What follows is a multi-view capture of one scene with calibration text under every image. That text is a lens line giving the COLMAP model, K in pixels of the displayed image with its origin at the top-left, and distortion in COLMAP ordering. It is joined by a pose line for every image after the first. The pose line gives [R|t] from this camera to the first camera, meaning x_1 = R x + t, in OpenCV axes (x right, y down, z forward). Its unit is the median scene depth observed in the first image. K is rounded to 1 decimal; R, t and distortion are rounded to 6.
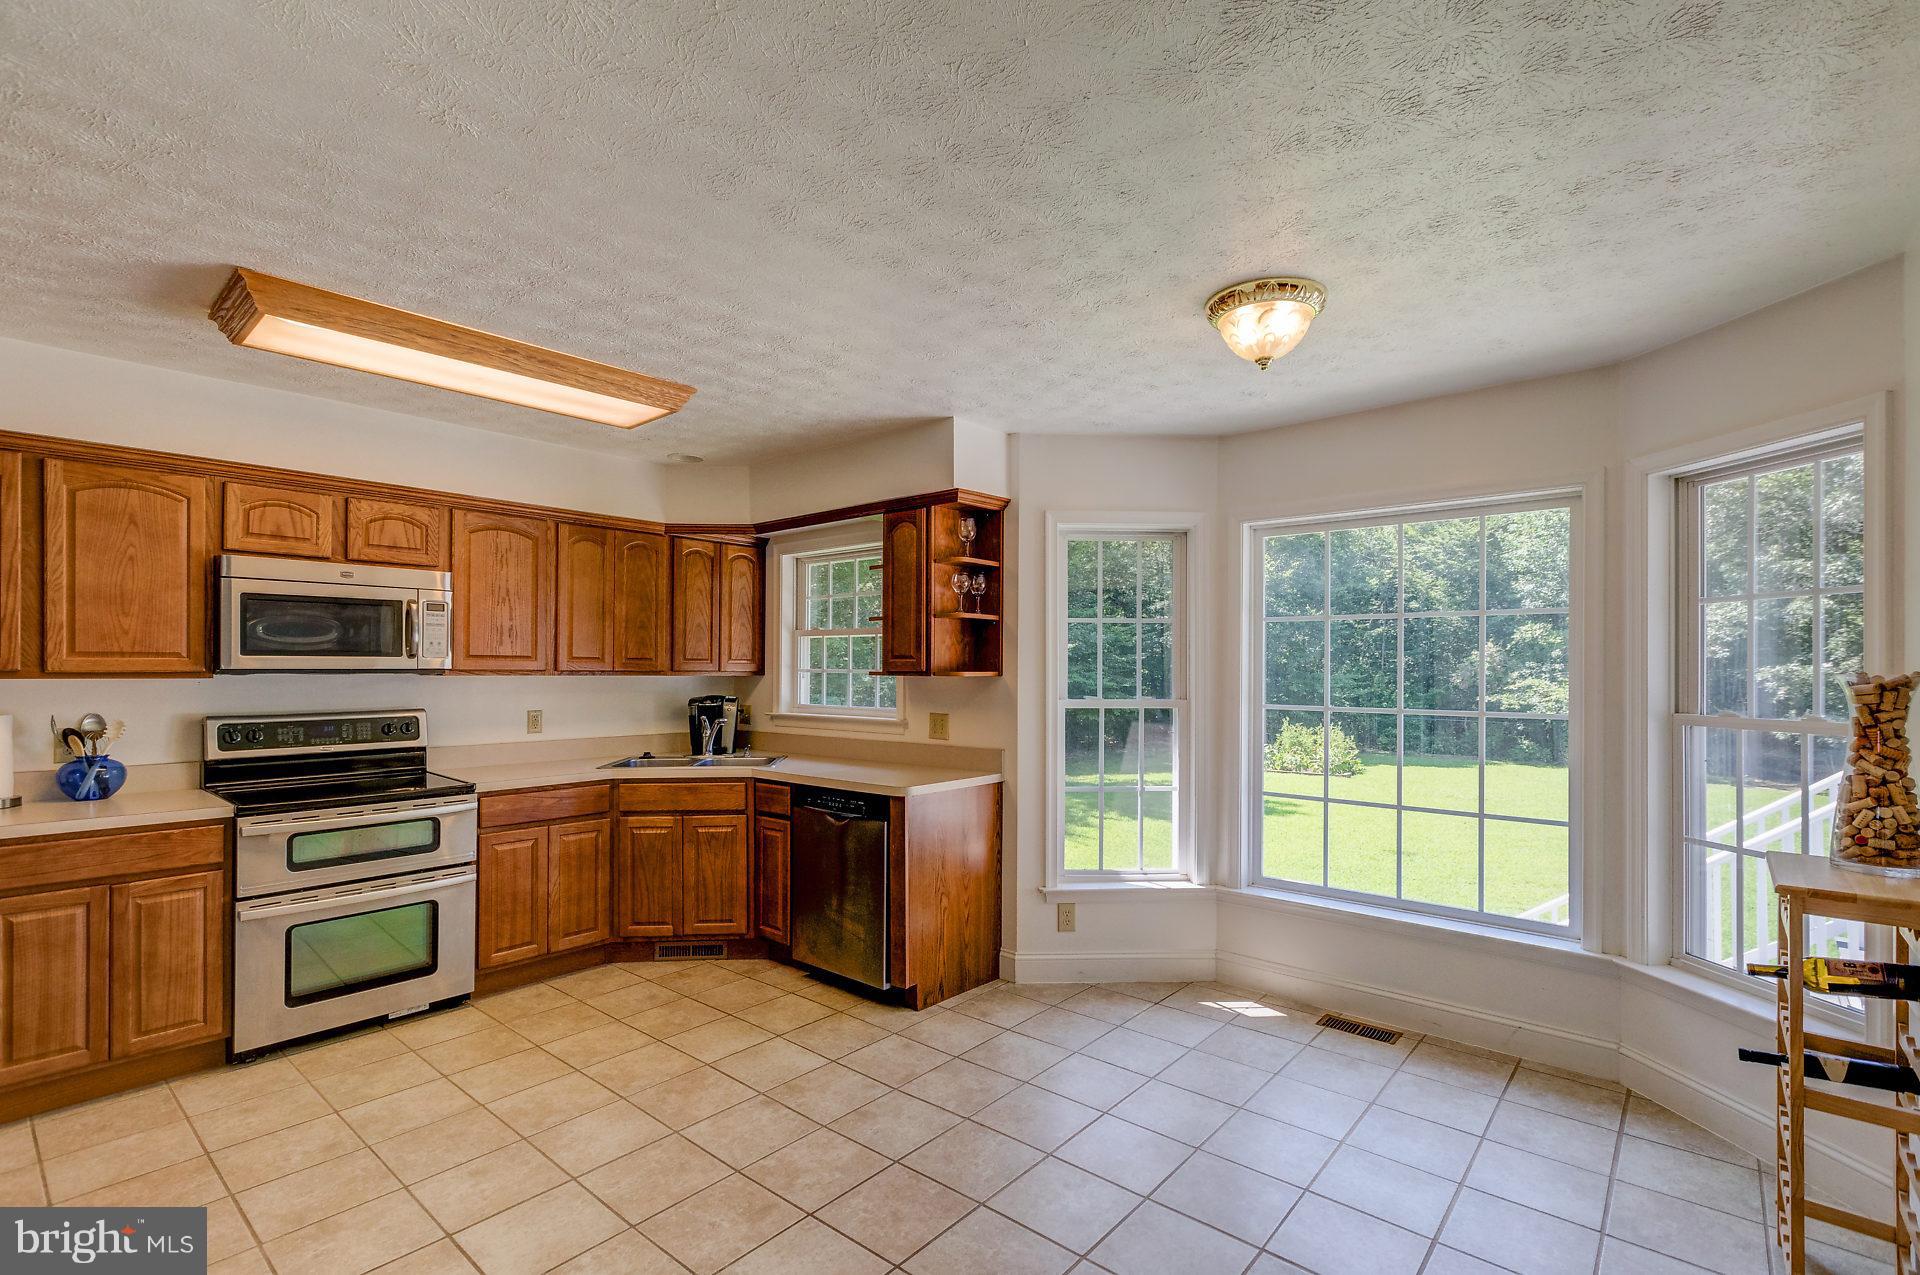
lens RADIAL K [[860.7, 0, 970.5], [0, 860.7, 667.2], [0, 0, 1]] dist [-0.002148, -0.001126]
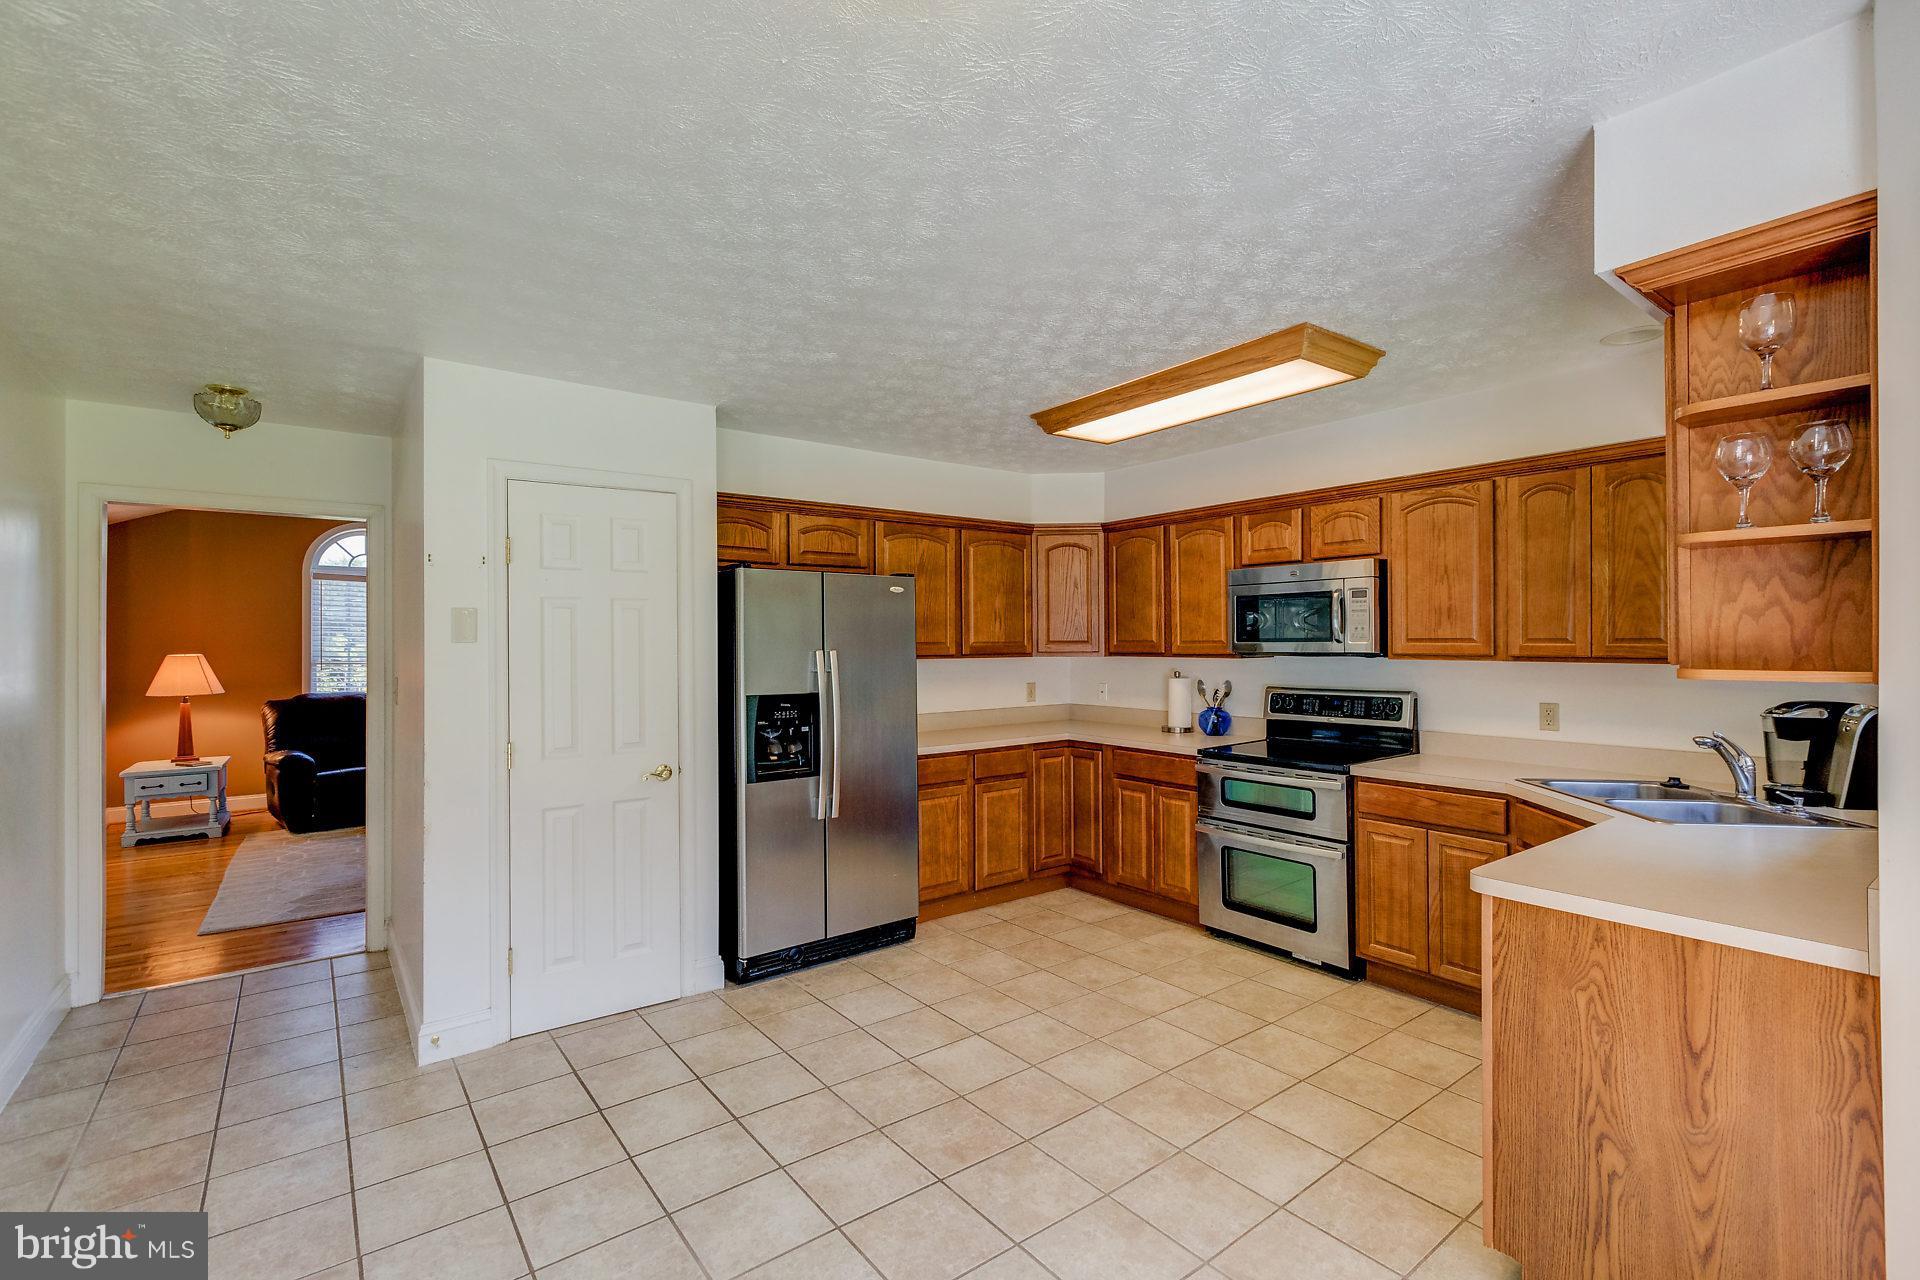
lens RADIAL K [[860.7, 0, 965.6], [0, 860.7, 630.7], [0, 0, 1]] dist [-0.002148, -0.001126]
pose [[-0.213179, -0.016193, -0.976879, 0.518946], [0.004510, 0.999836, -0.017558, -0.008370], [0.977003, -0.008149, -0.213071, 0.776547]]
